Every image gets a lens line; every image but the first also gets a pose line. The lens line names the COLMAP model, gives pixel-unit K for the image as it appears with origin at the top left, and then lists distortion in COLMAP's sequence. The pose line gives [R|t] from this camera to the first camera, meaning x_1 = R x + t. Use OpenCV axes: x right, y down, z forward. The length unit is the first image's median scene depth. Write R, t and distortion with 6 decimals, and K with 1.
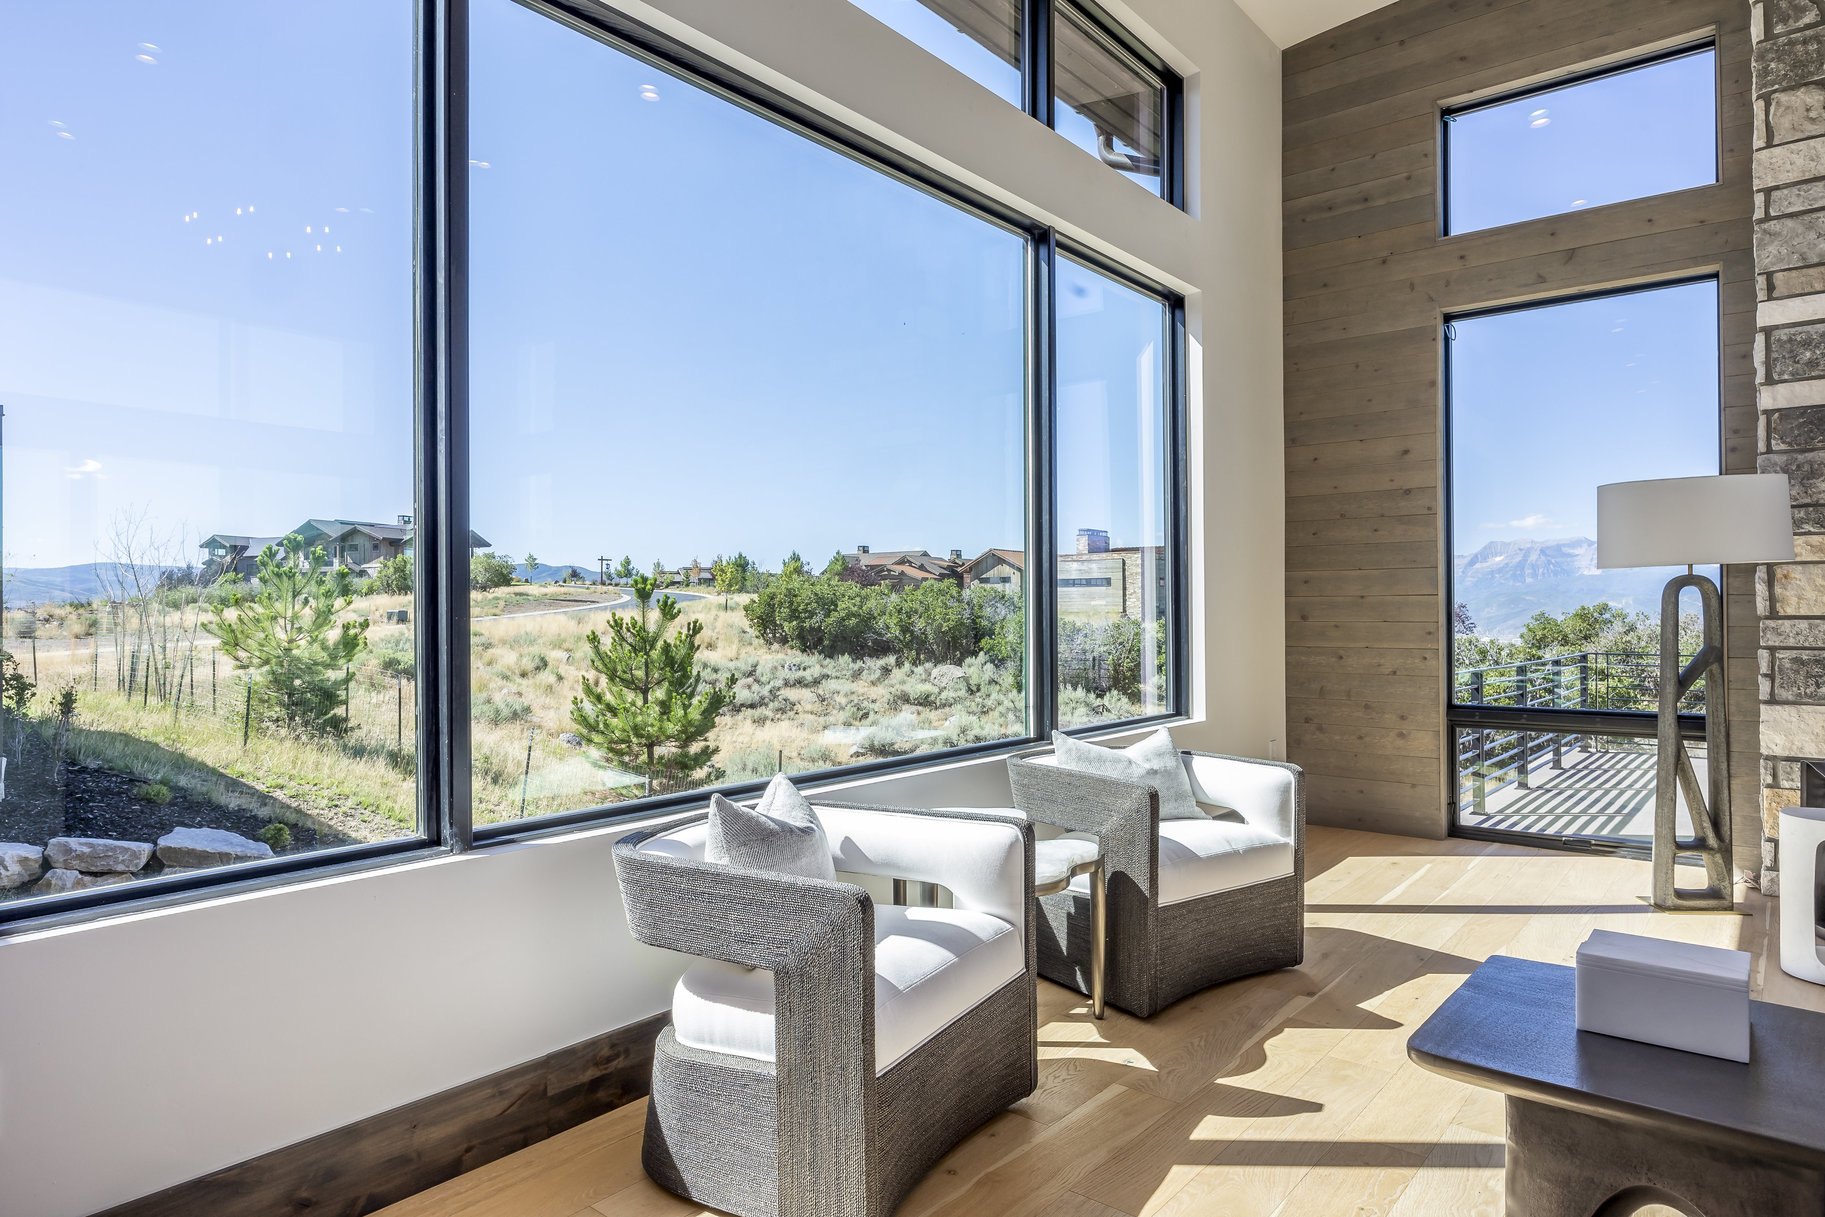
lens RADIAL K [[1057.4, 0, 915.0], [0, 1057.4, 611.2], [0, 0, 1]] dist [-0.012450, -0.000337]
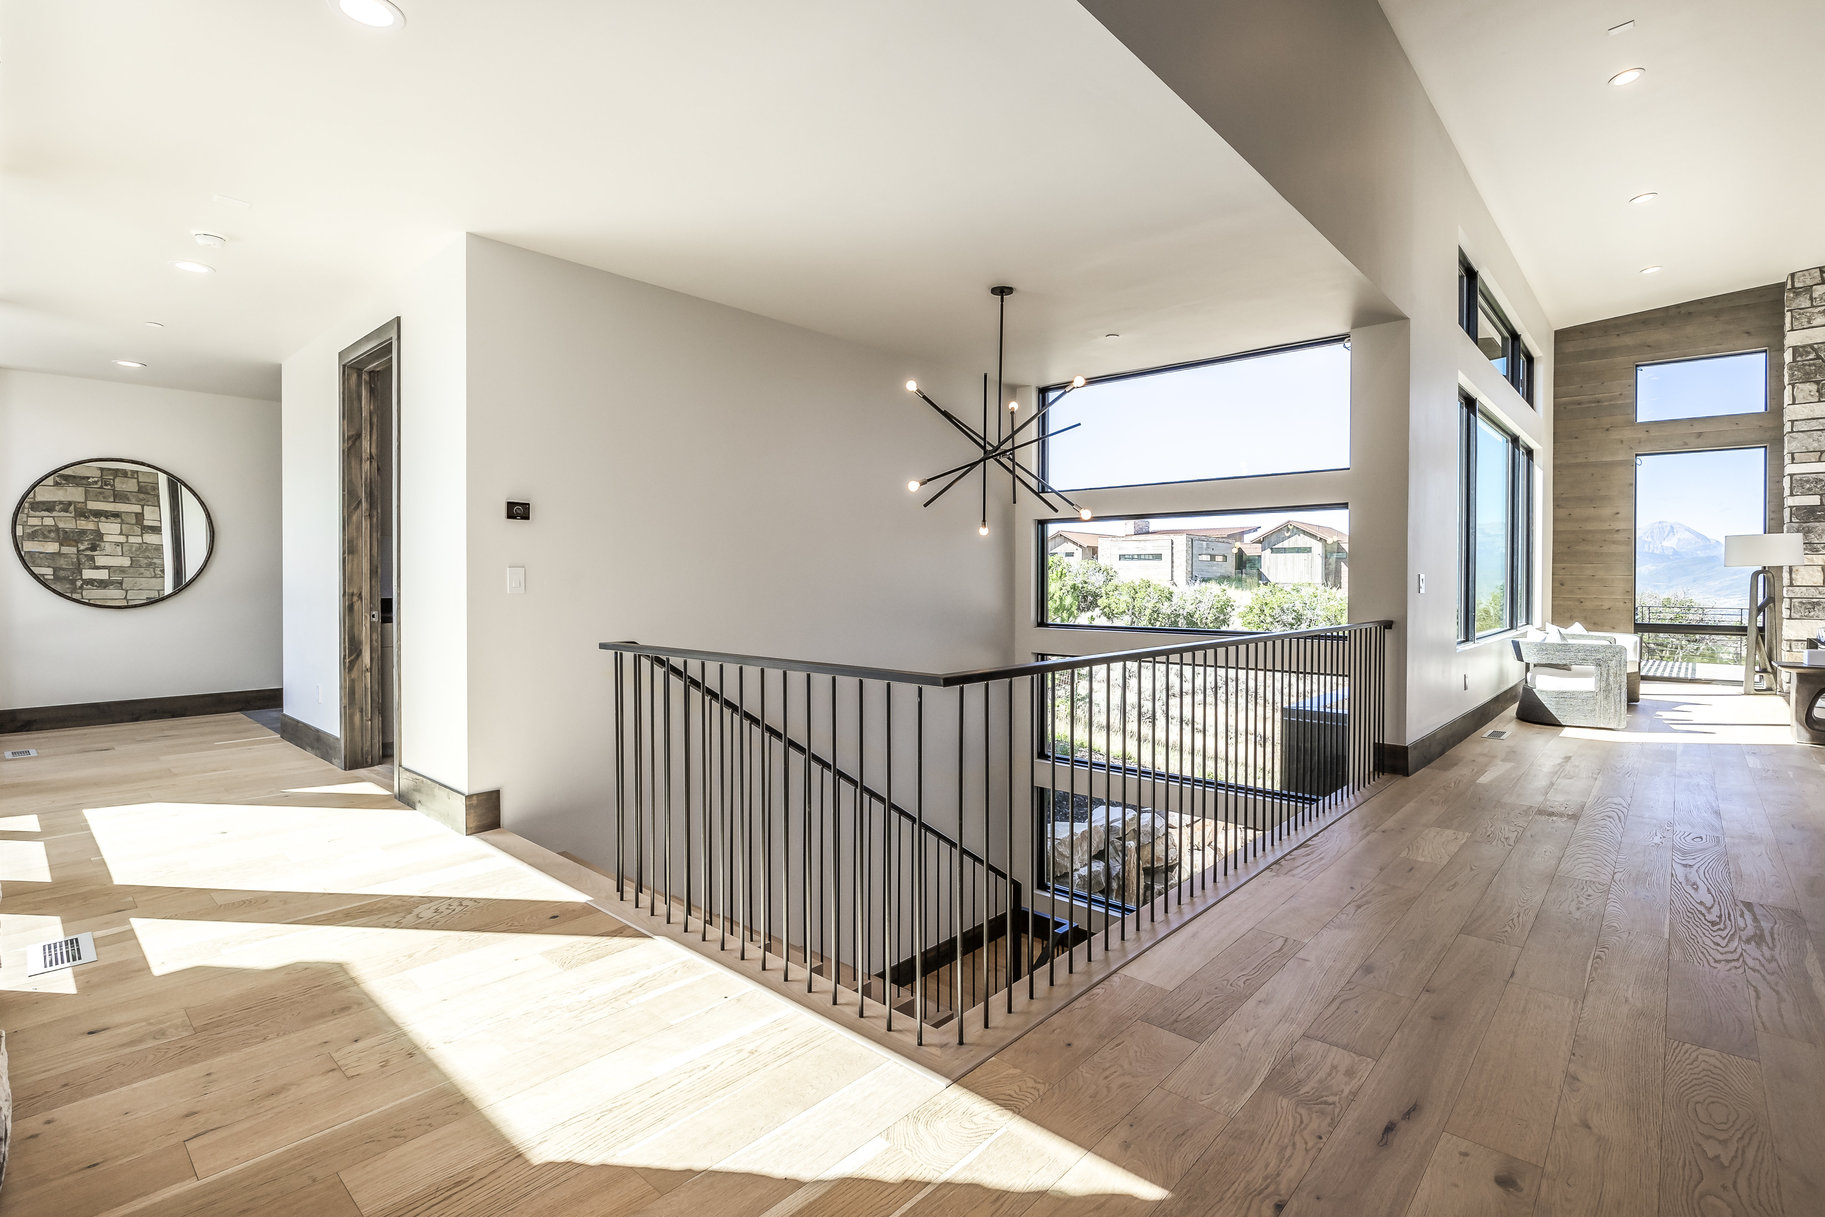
lens RADIAL K [[856.1, 0, 921.9], [0, 856.1, 585.7], [0, 0, 1]] dist [-0.018384, 0.000441]
pose [[0.999366, 0.010560, -0.033992, -0.995295], [-0.010232, 0.999899, 0.009823, 0.005232], [0.034093, -0.009469, 0.999374, -0.908153]]
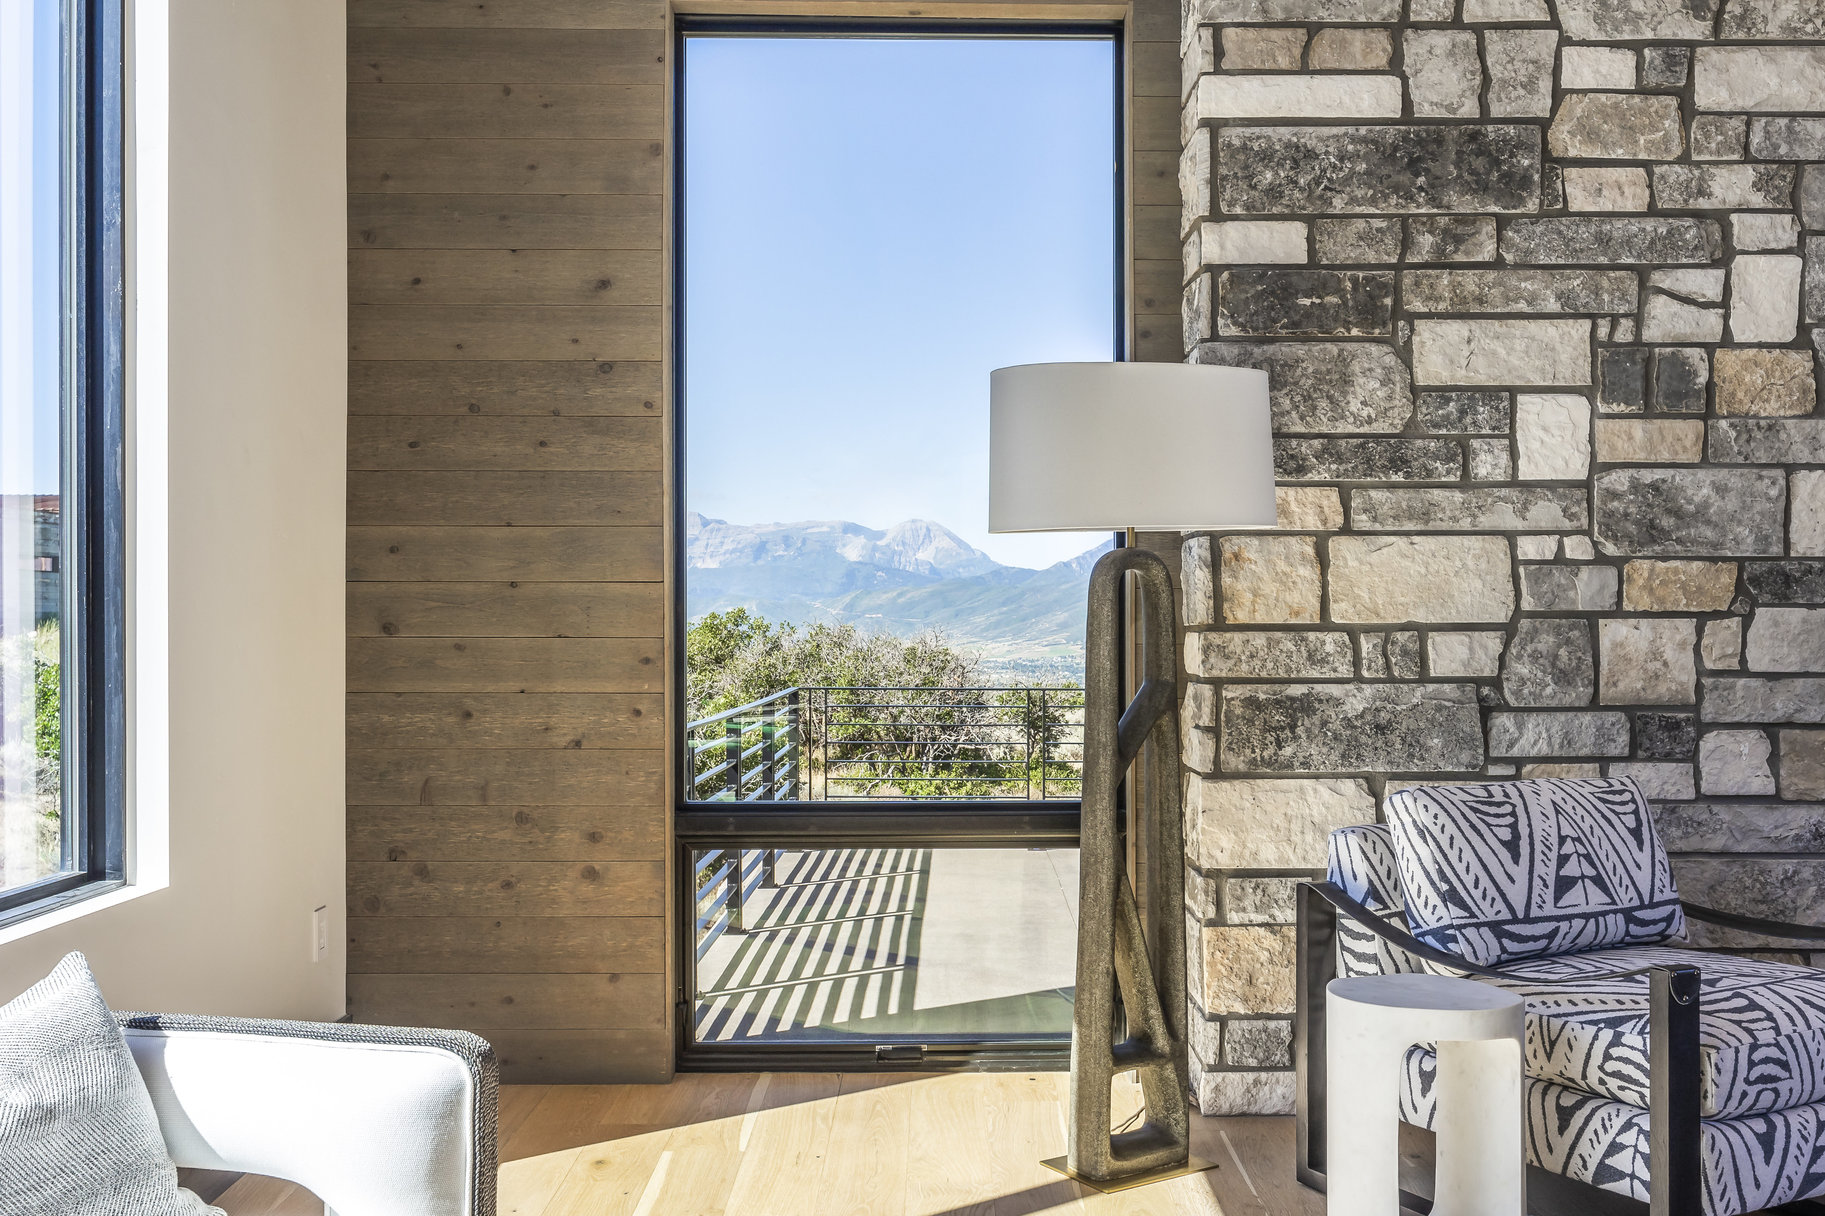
lens RADIAL K [[1806.6, 0, 950.9], [0, 1806.6, 609.3], [0, 0, 1]] dist [-0.002613, 0.000000]
pose [[0.761752, 0.007567, 0.647824, 0.053706], [-0.003872, 0.999967, -0.007128, 0.002665], [-0.647857, 0.002921, 0.761756, 0.270090]]
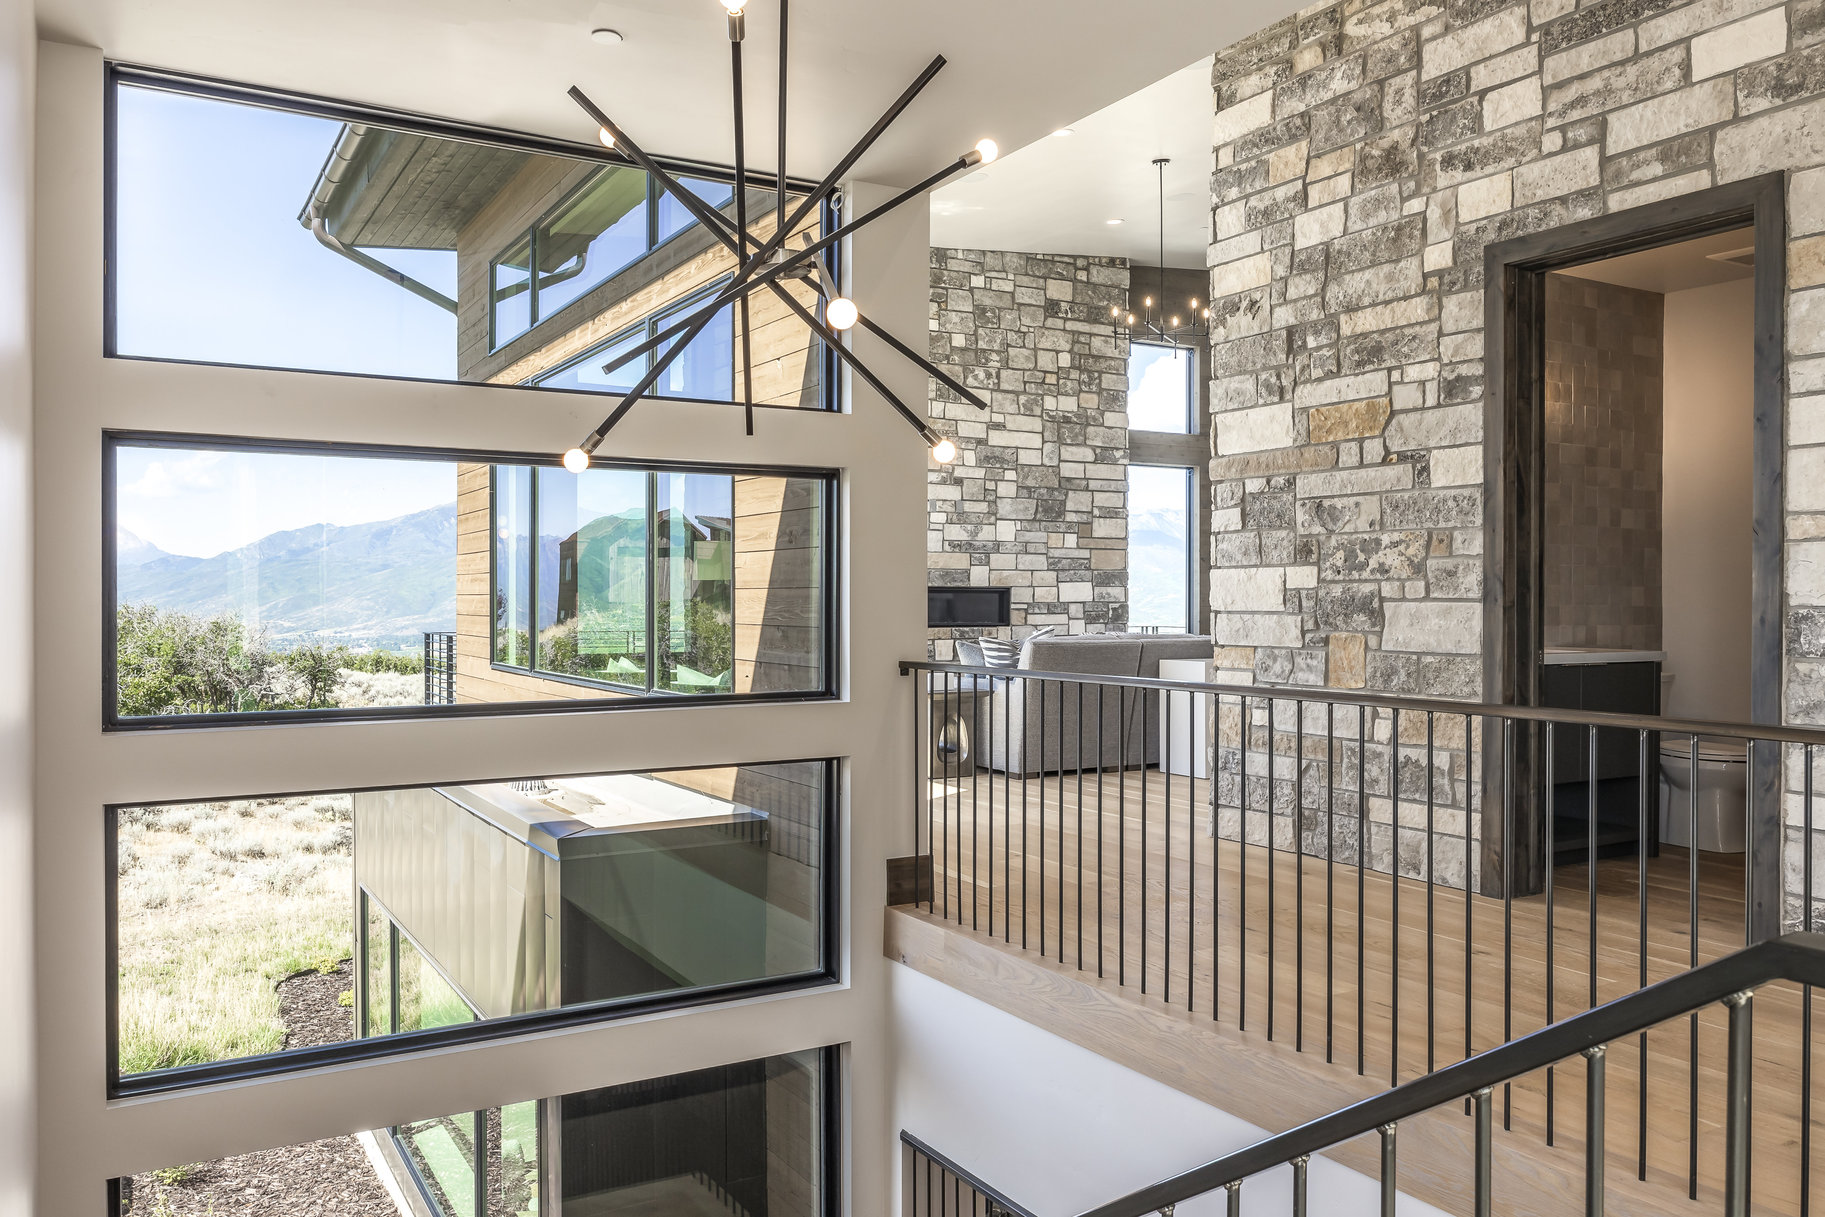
lens RADIAL K [[1389.8, 0, 923.1], [0, 1389.8, 599.8], [0, 0, 1]] dist [0.003625, -0.000015]
pose [[0.331762, 0.005669, 0.943346, -1.423334], [-0.003332, 0.999983, -0.004838, 0.008683], [-0.943357, -0.001539, 0.331775, -0.275962]]
